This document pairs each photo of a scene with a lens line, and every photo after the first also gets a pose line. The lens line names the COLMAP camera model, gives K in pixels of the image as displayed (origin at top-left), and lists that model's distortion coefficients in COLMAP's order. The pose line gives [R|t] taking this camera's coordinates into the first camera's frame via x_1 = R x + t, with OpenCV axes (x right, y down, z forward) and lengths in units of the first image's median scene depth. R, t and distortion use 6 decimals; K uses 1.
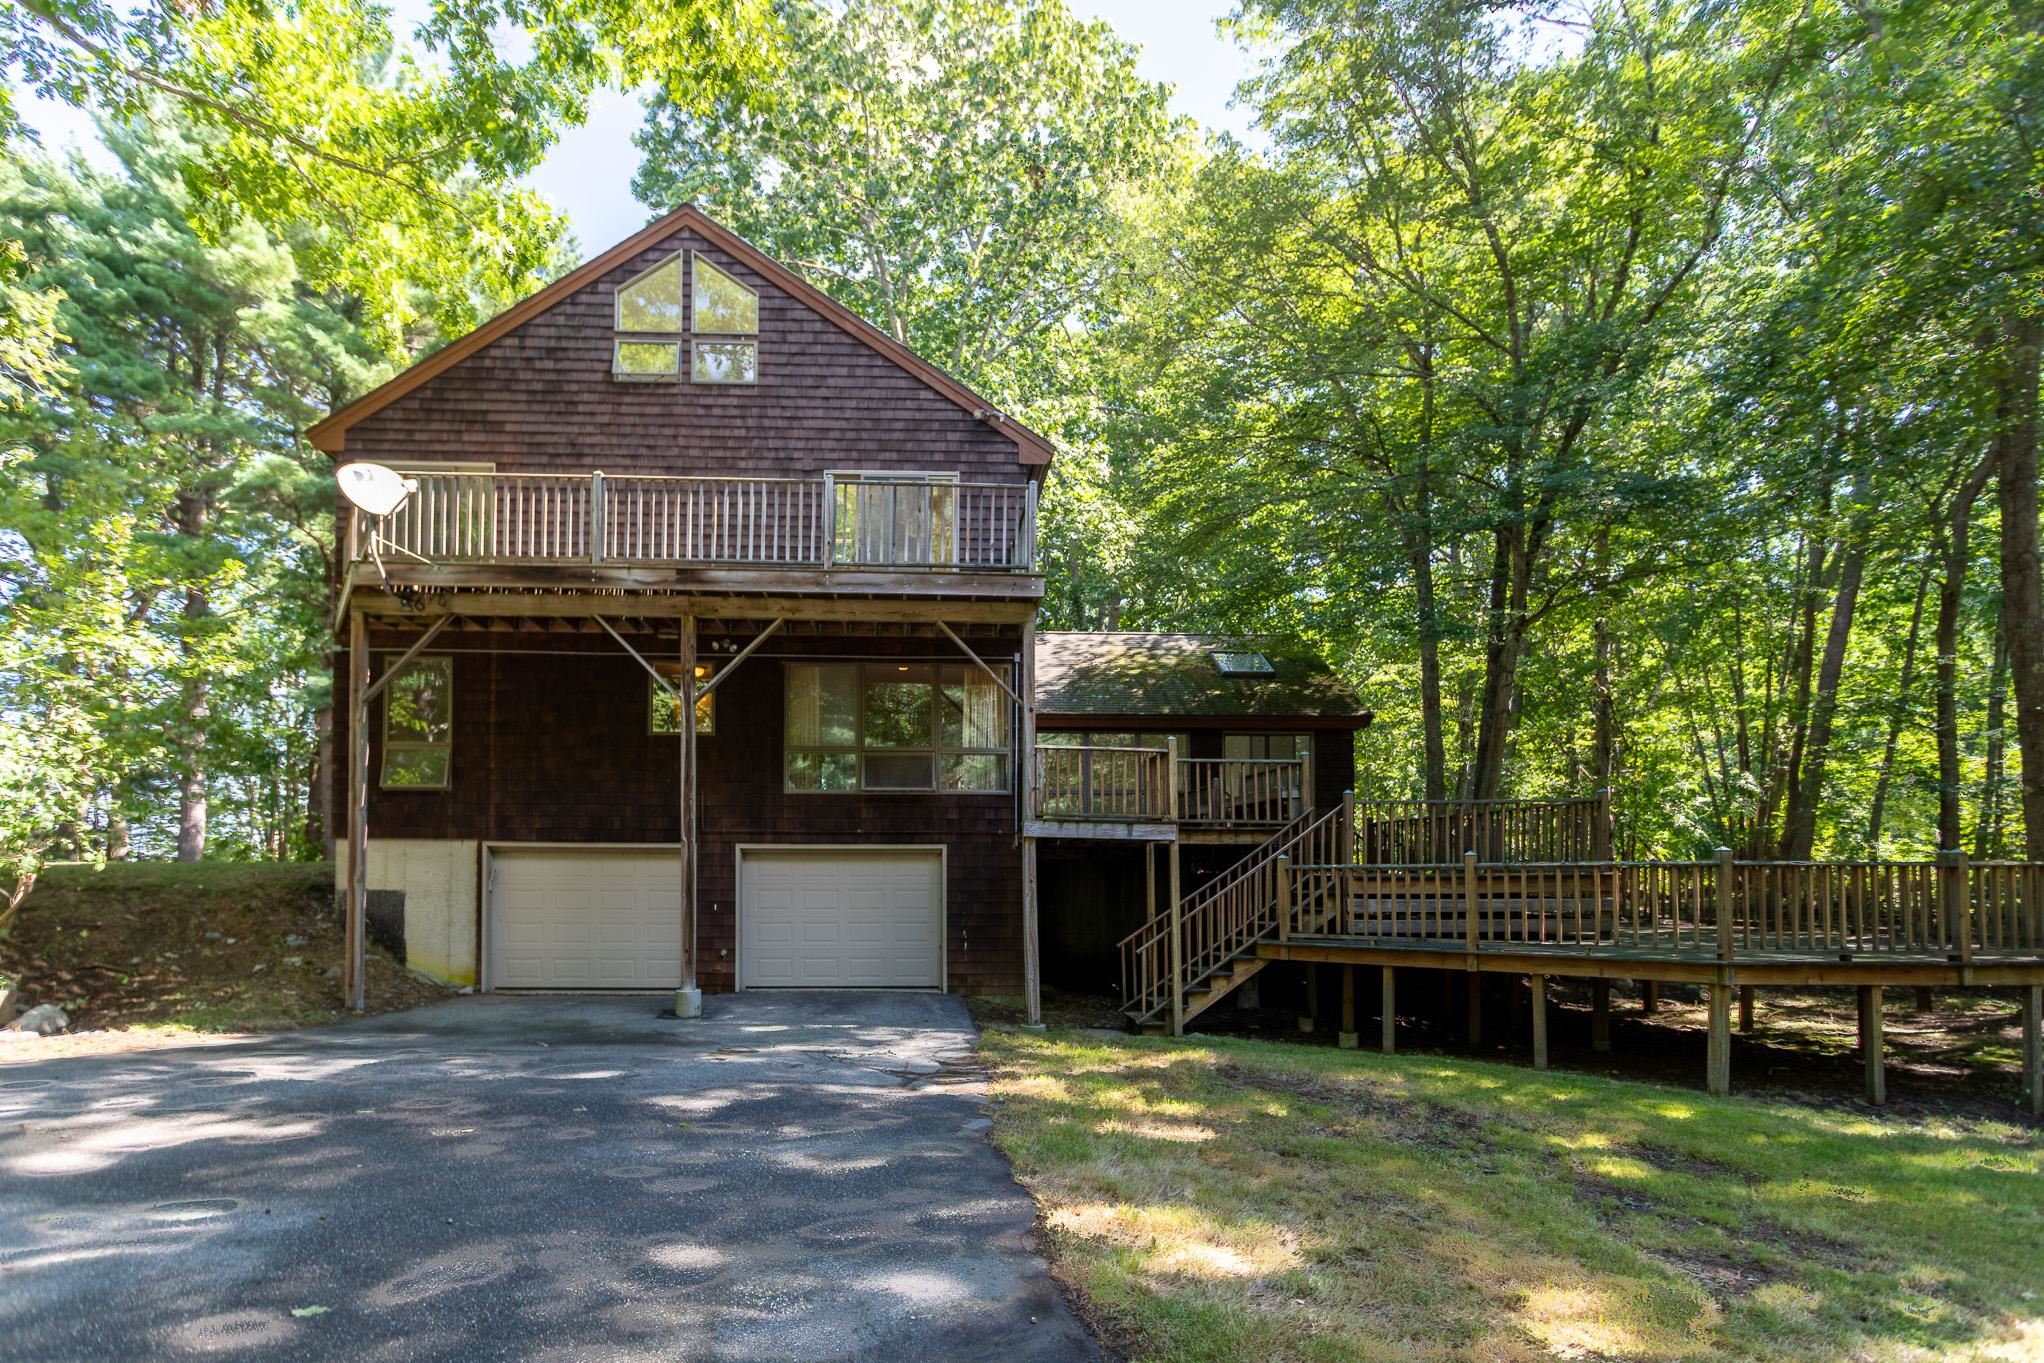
lens RADIAL K [[1021.2, 0, 939.8], [0, 1021.2, 790.7], [0, 0, 1]] dist [0.001313, 0.000244]
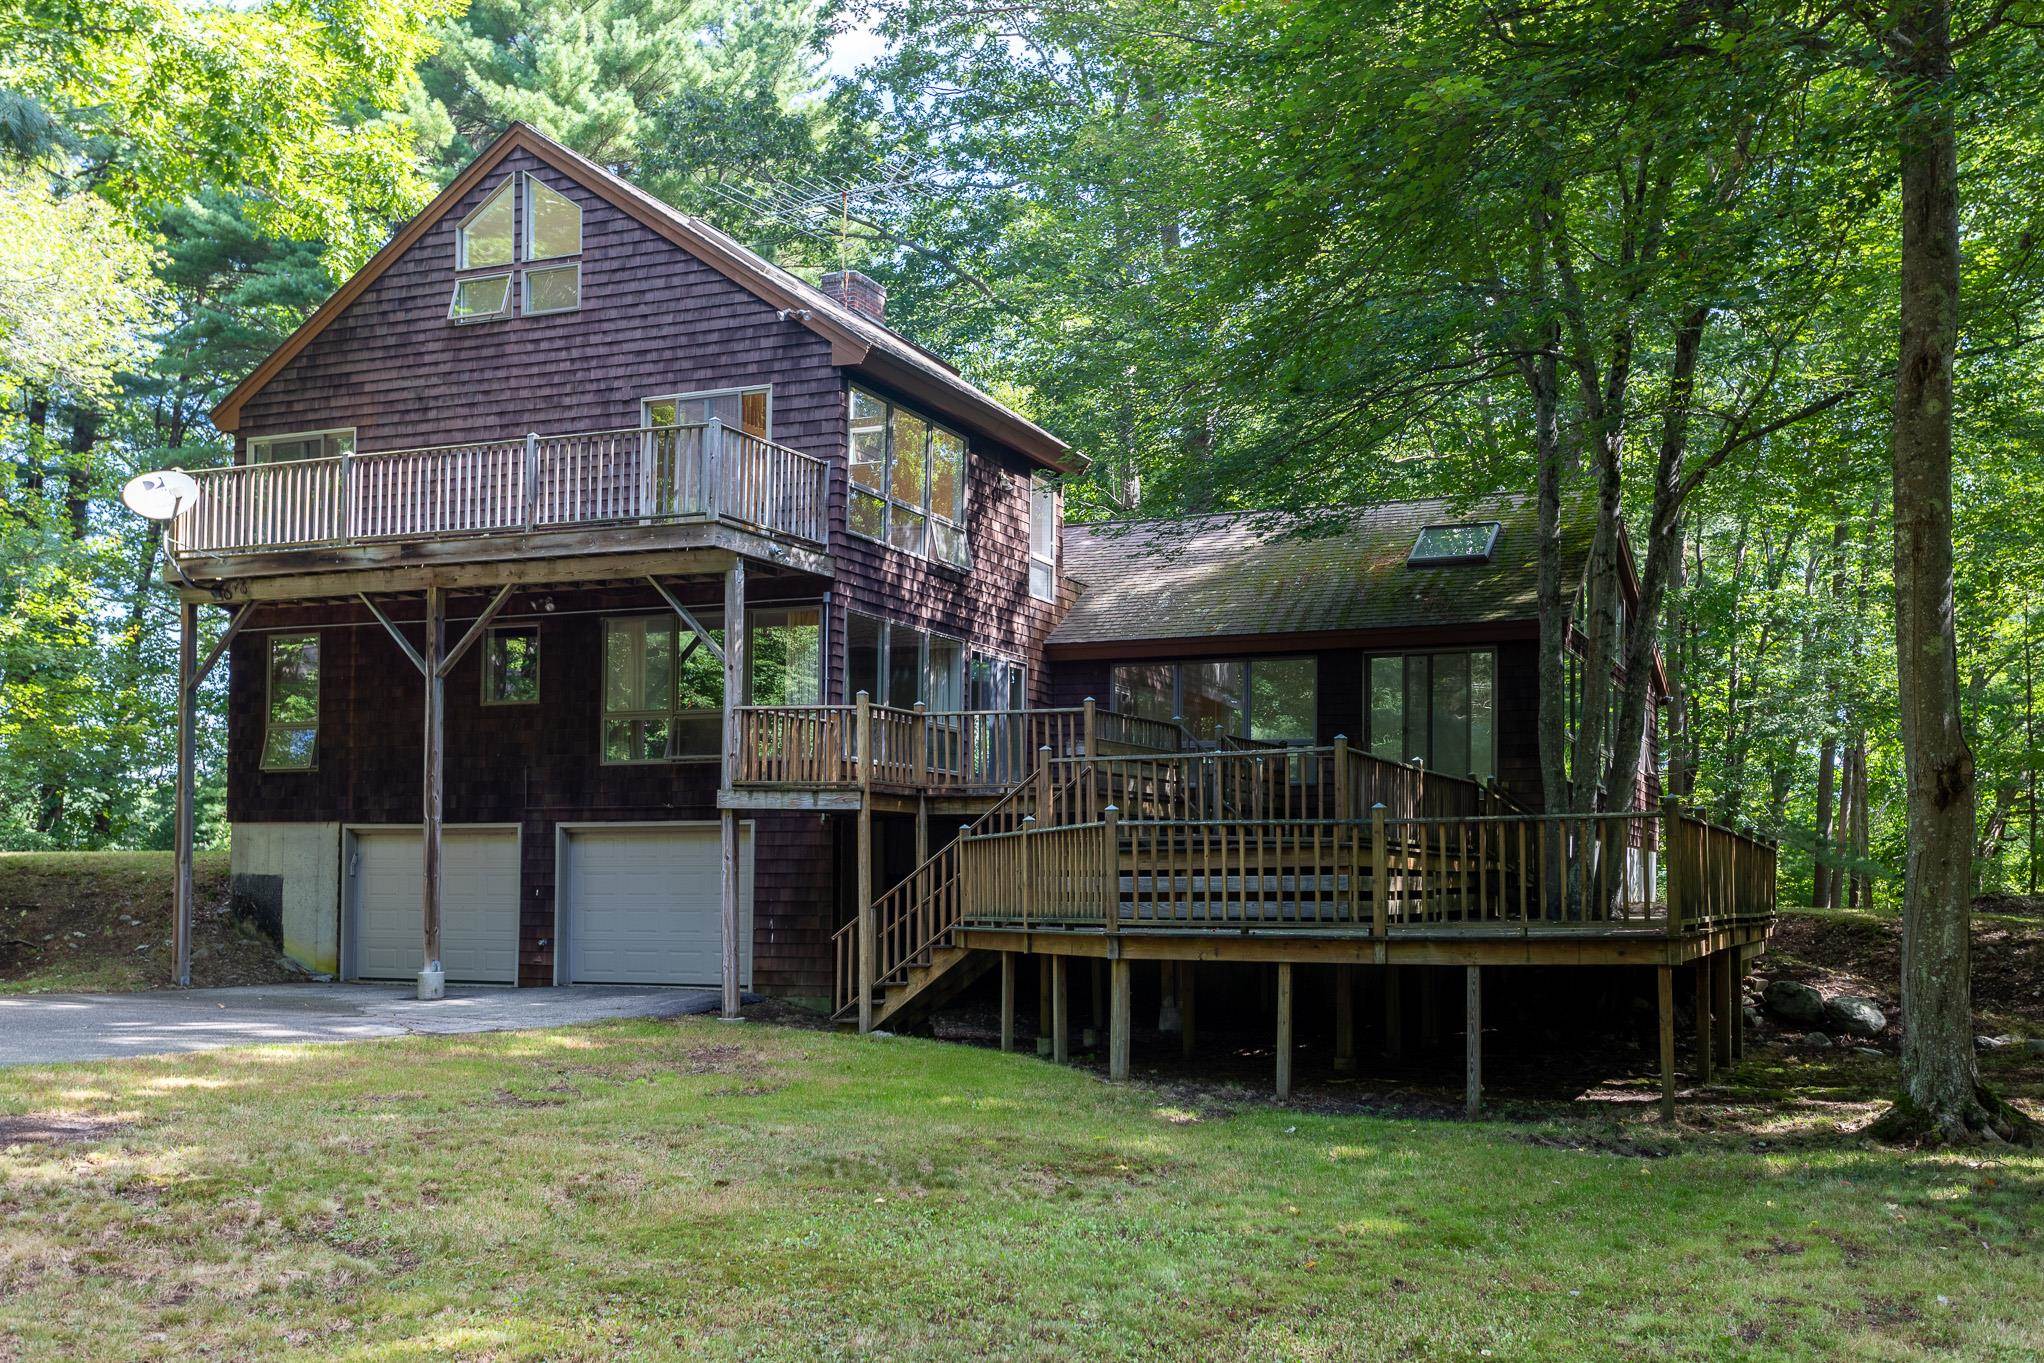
lens RADIAL K [[1893.4, 0, 1028.5], [0, 1893.4, 690.5], [0, 0, 1]] dist [0.045111, 0.000000]
pose [[0.905446, -0.040585, -0.422518, 0.894353], [0.027496, 0.998936, -0.037030, 0.008846], [0.423571, 0.021911, 0.905598, -0.349024]]
